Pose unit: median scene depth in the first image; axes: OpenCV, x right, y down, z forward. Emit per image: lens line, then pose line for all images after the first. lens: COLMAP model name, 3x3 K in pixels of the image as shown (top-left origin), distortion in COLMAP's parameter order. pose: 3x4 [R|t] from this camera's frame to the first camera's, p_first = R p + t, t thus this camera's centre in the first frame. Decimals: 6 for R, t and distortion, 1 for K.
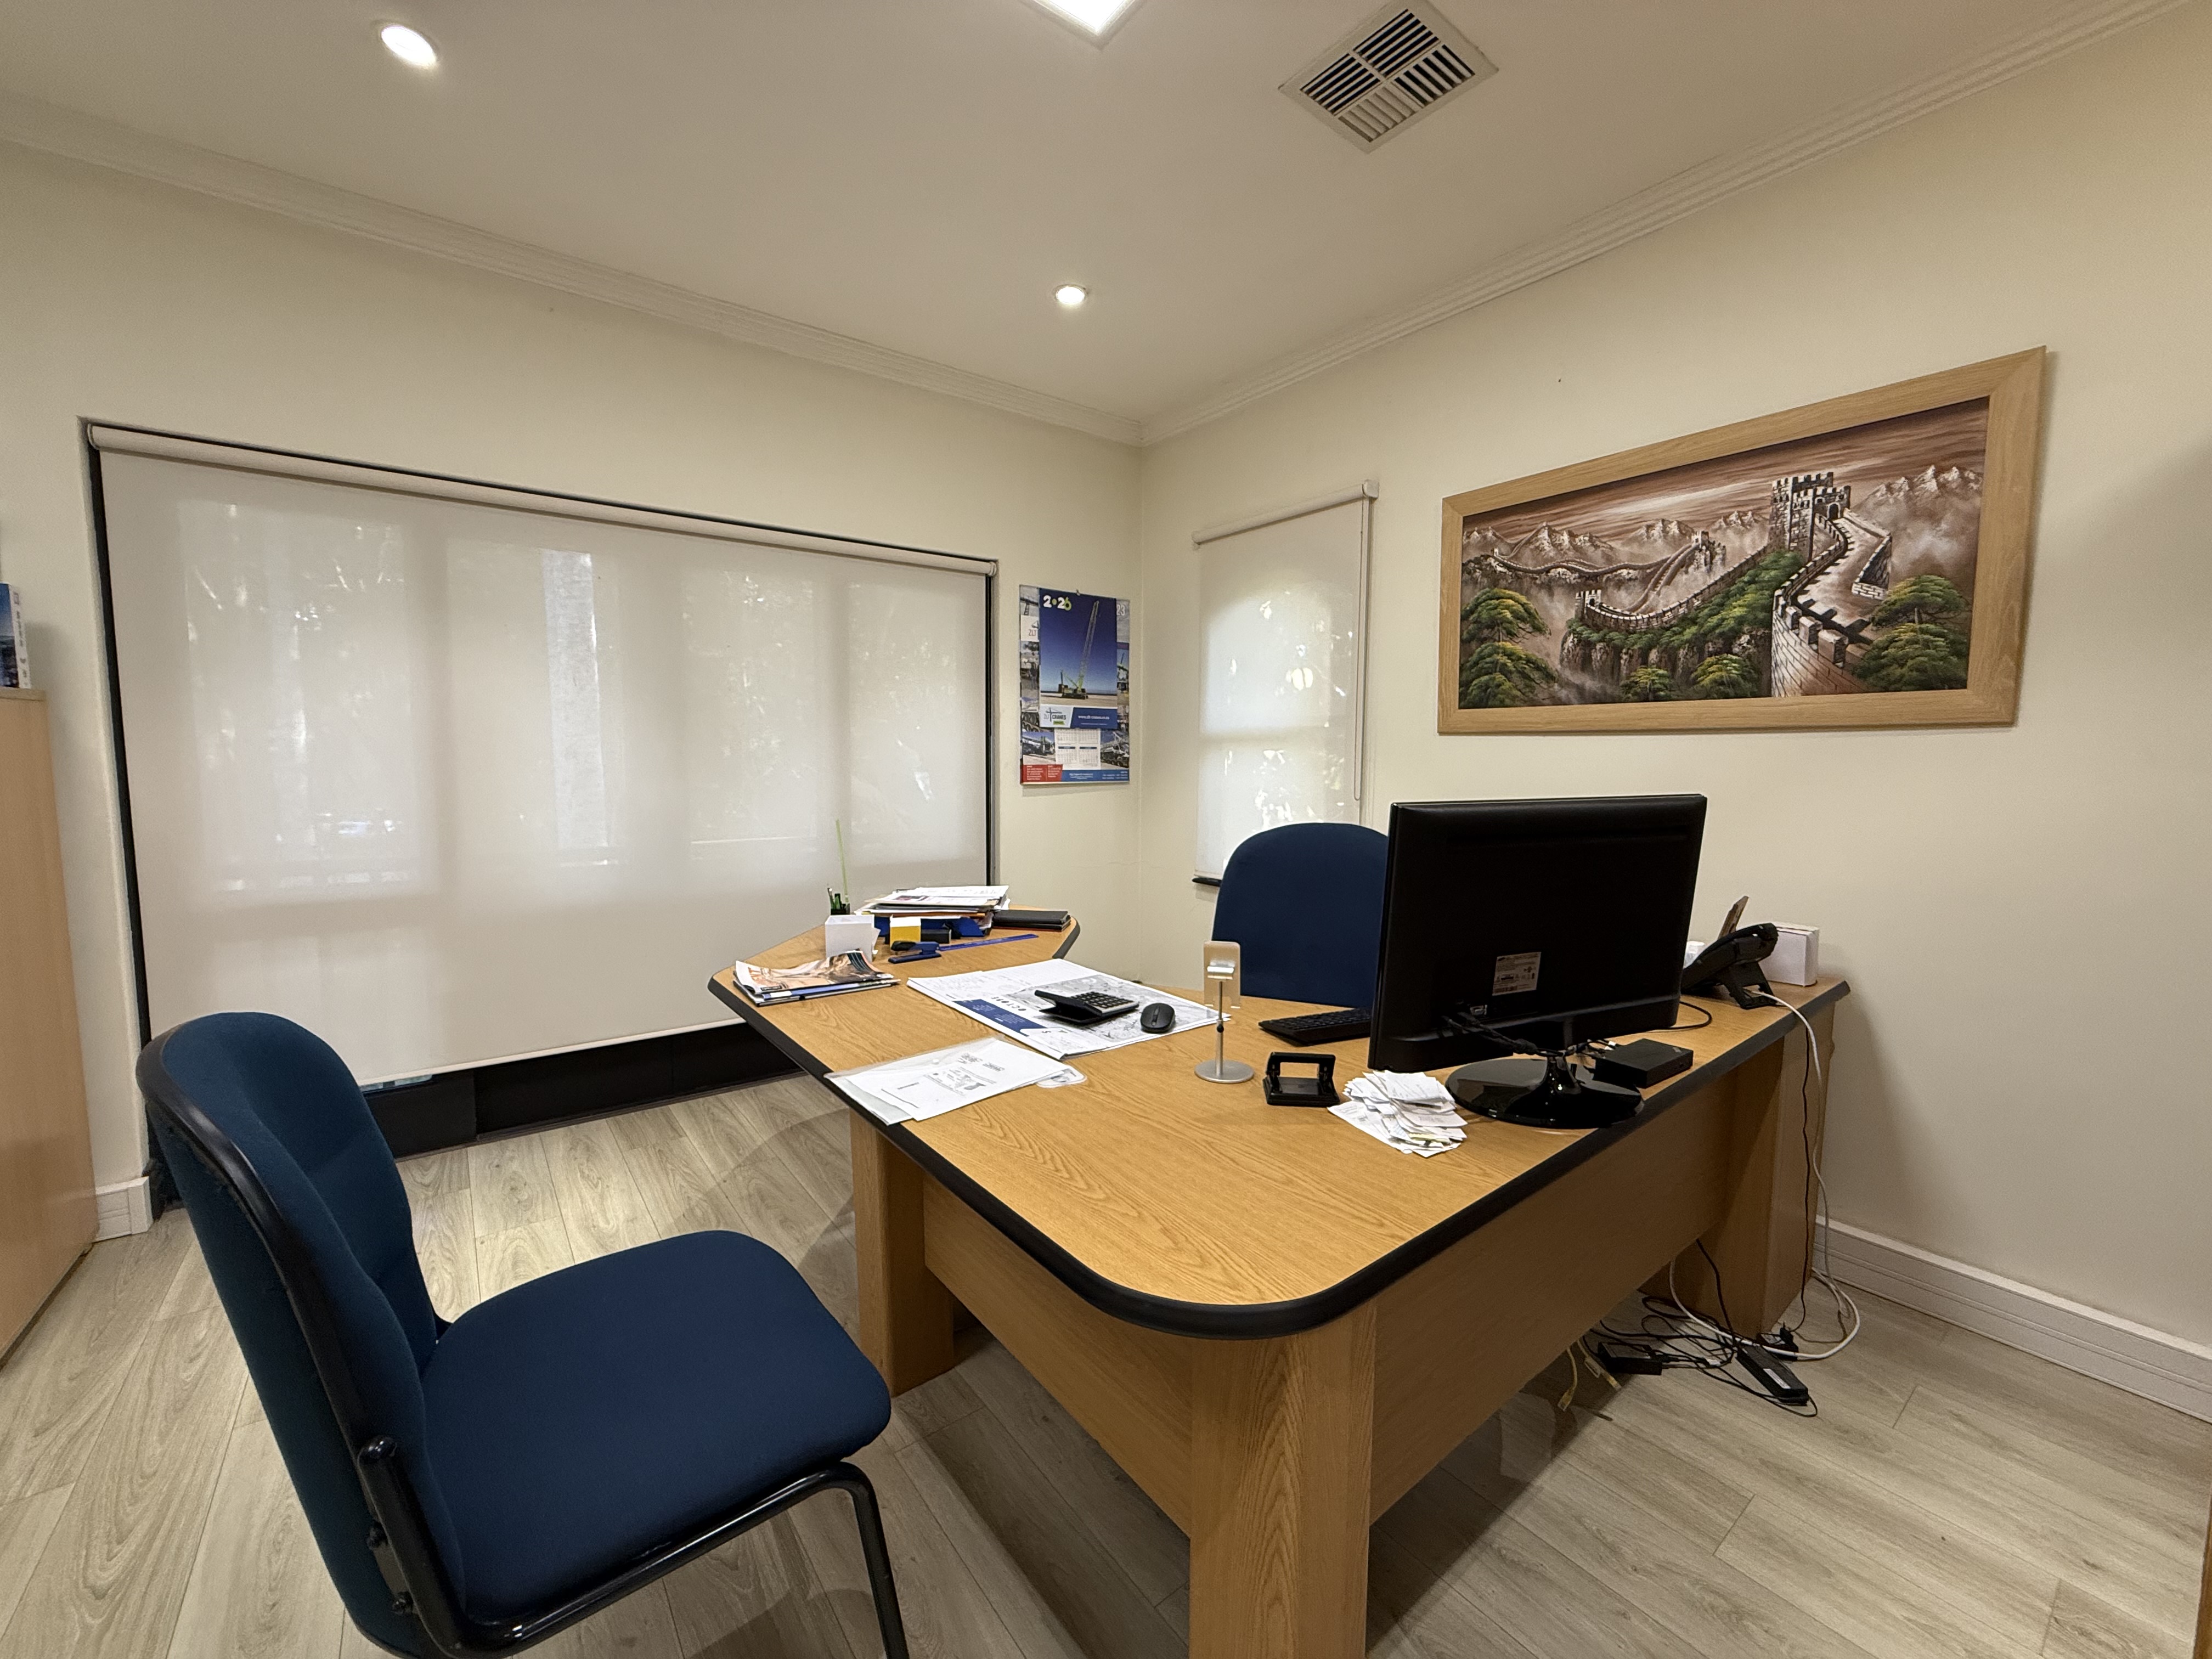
lens RADIAL K [[880.3, 0, 1101.3], [0, 880.3, 828.9], [0, 0, 1]] dist [0.009455, -0.006326]
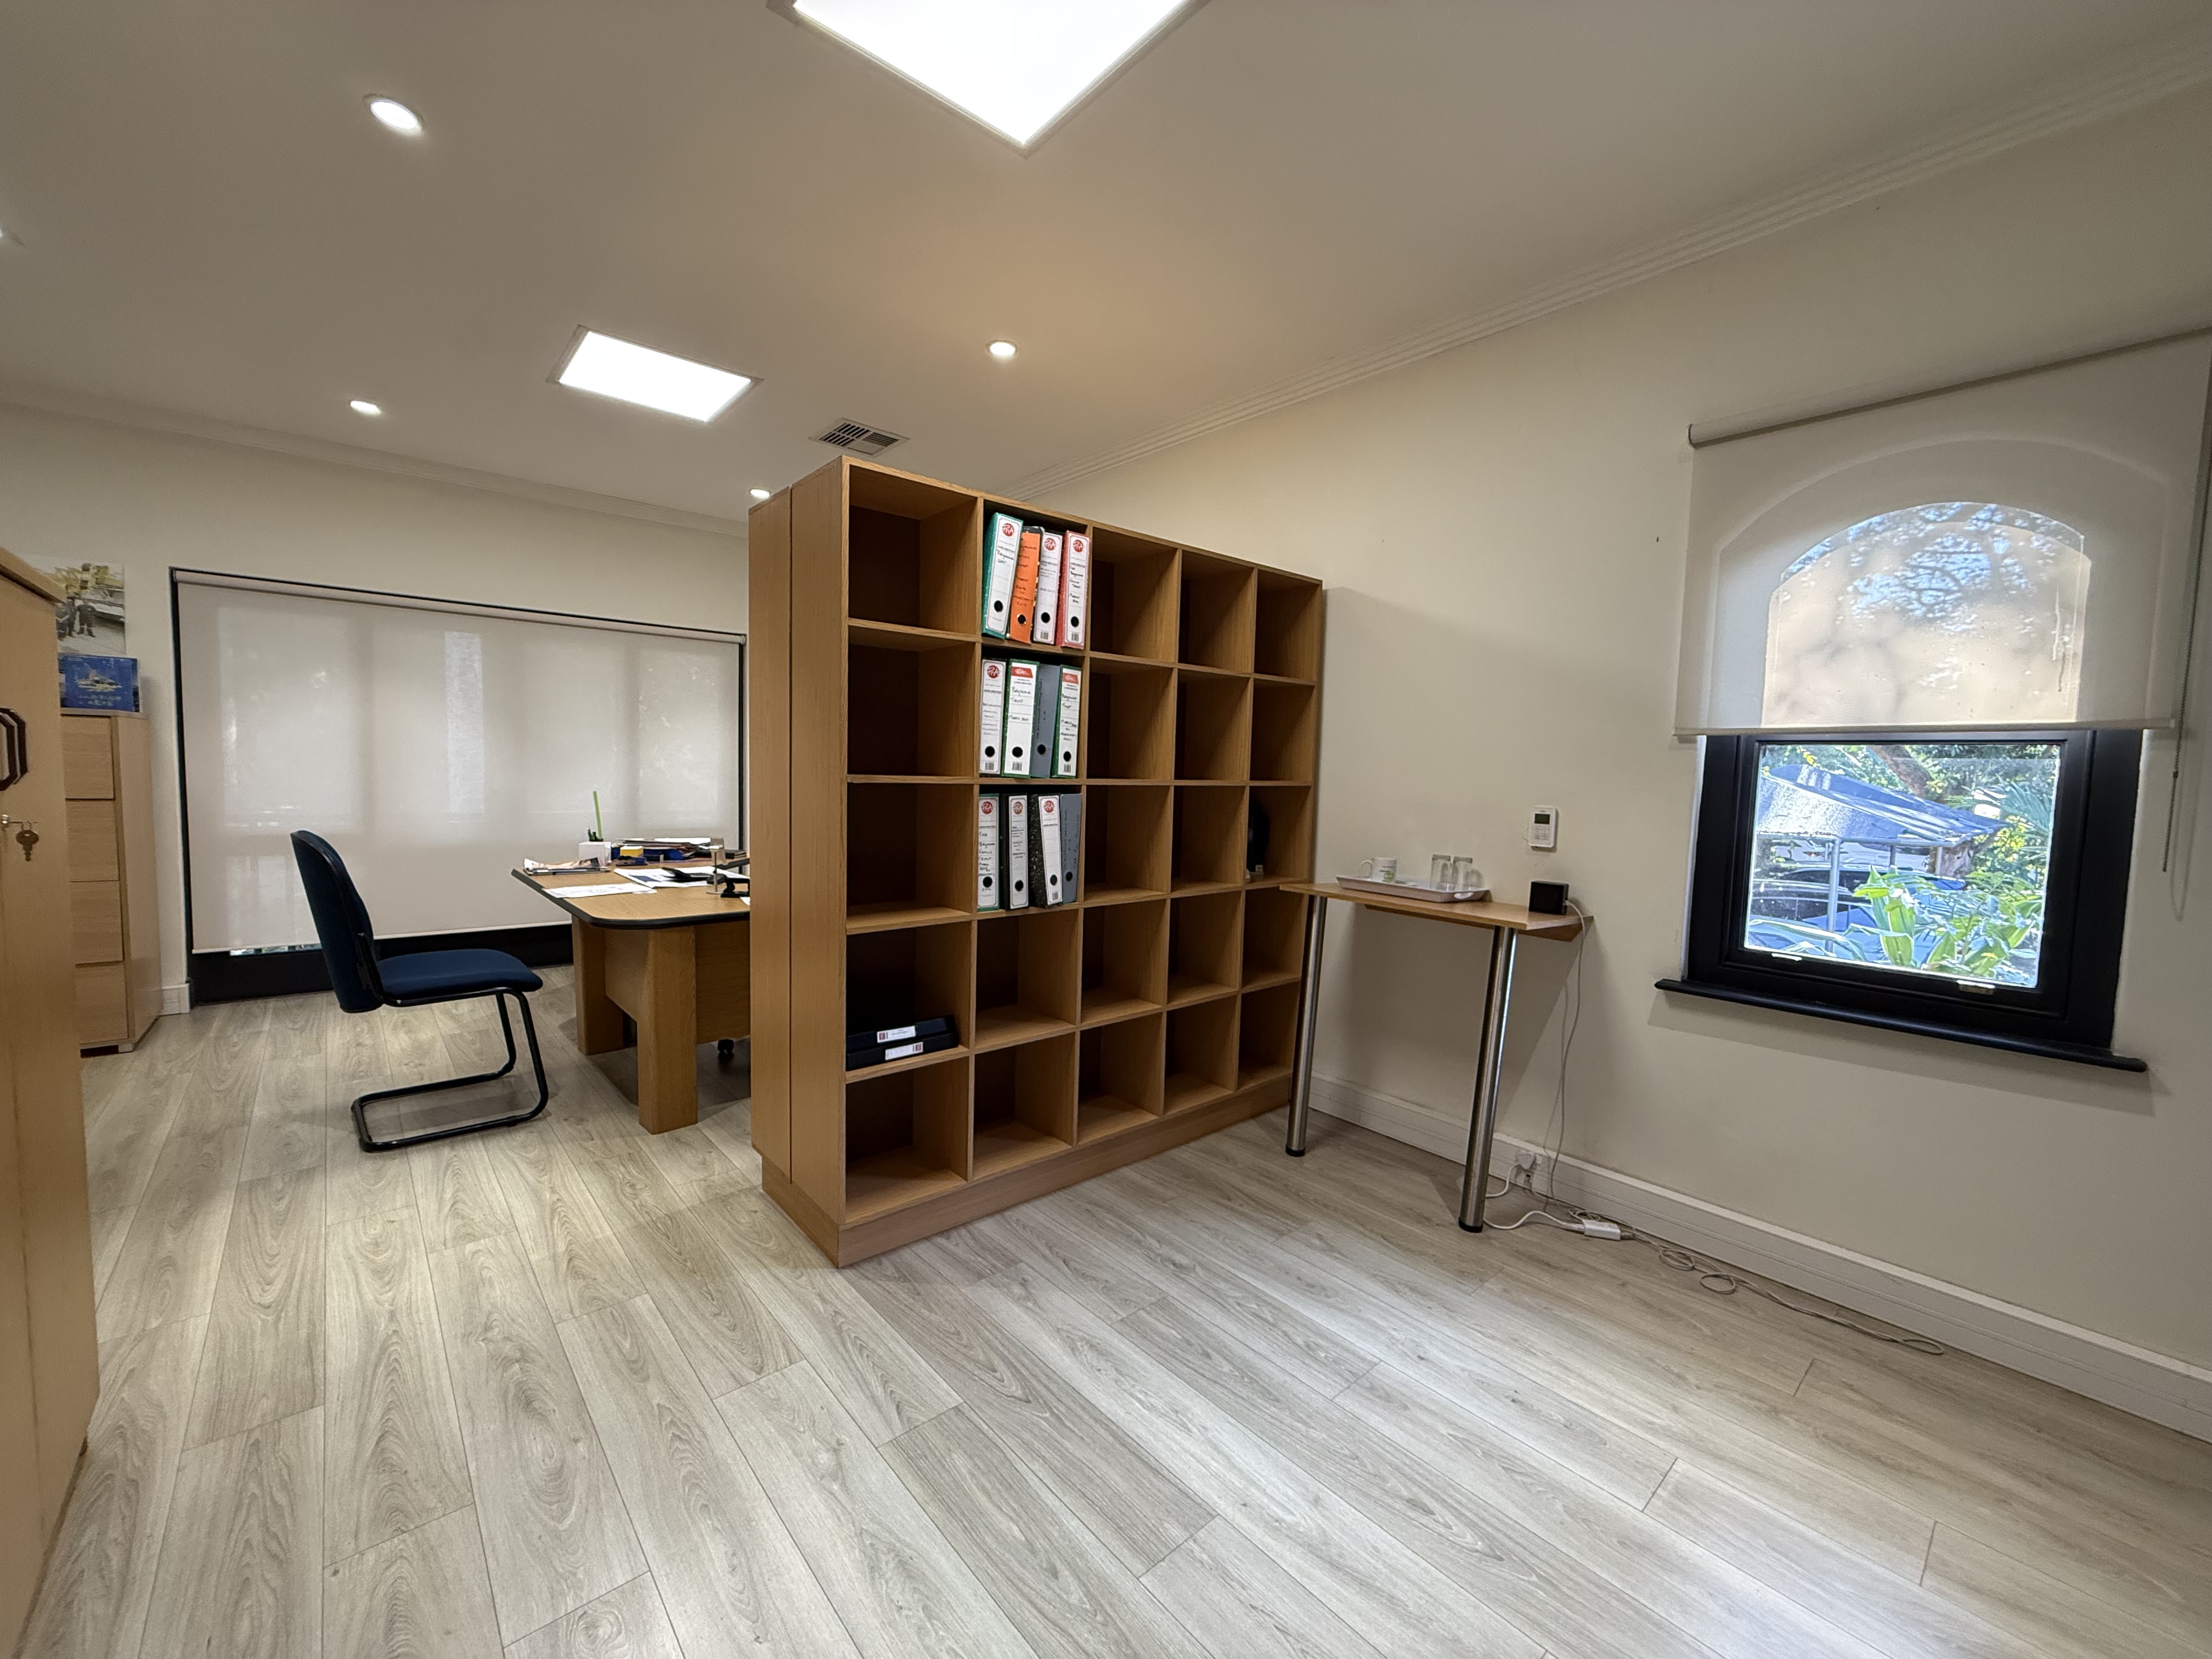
lens RADIAL K [[880.5, 0, 1100.3], [0, 880.5, 830.5], [0, 0, 1]] dist [-0.000210, 0.000239]
pose [[0.997361, 0.015254, 0.070984, 0.590561], [-0.014209, 0.999783, -0.015205, 0.078754], [-0.071201, 0.014156, 0.997362, -0.860023]]
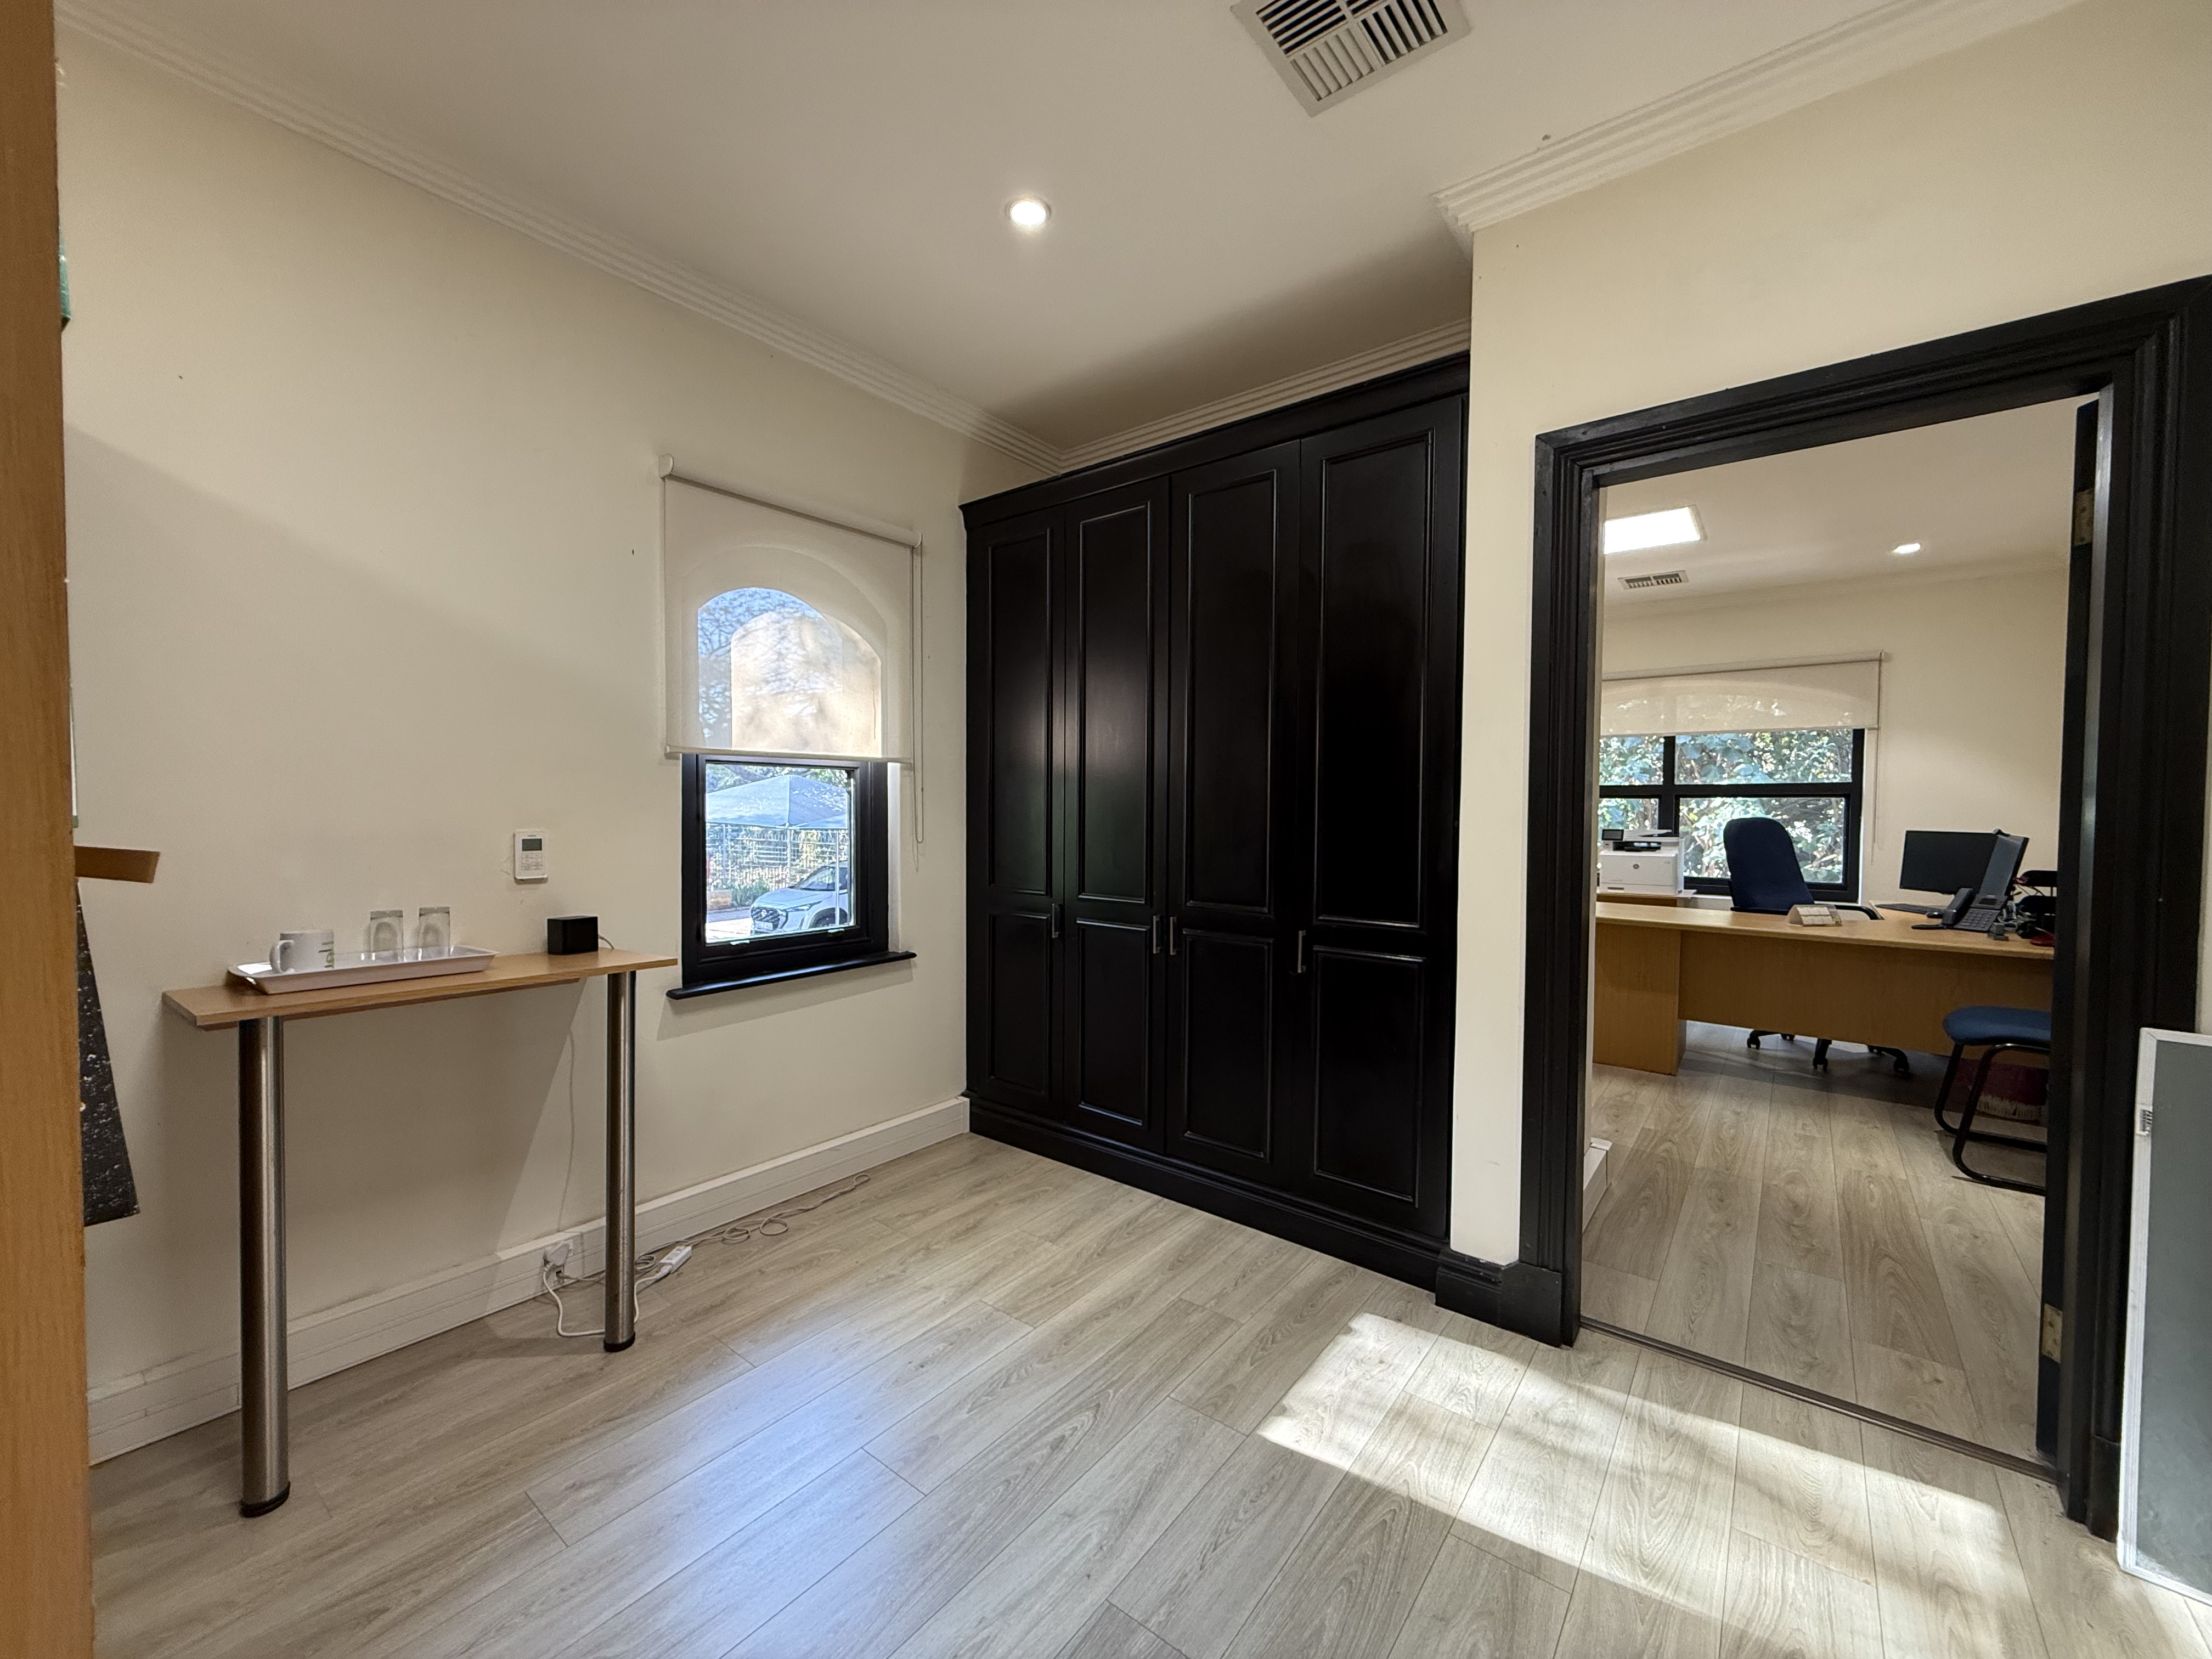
lens RADIAL K [[880.5, 0, 1100.3], [0, 880.5, 830.5], [0, 0, 1]] dist [-0.000210, 0.000239]
pose [[-0.254568, -0.036590, 0.966362, 0.197527], [0.073594, 0.995653, 0.057085, 0.017401], [-0.964250, 0.085651, -0.250769, -0.151270]]
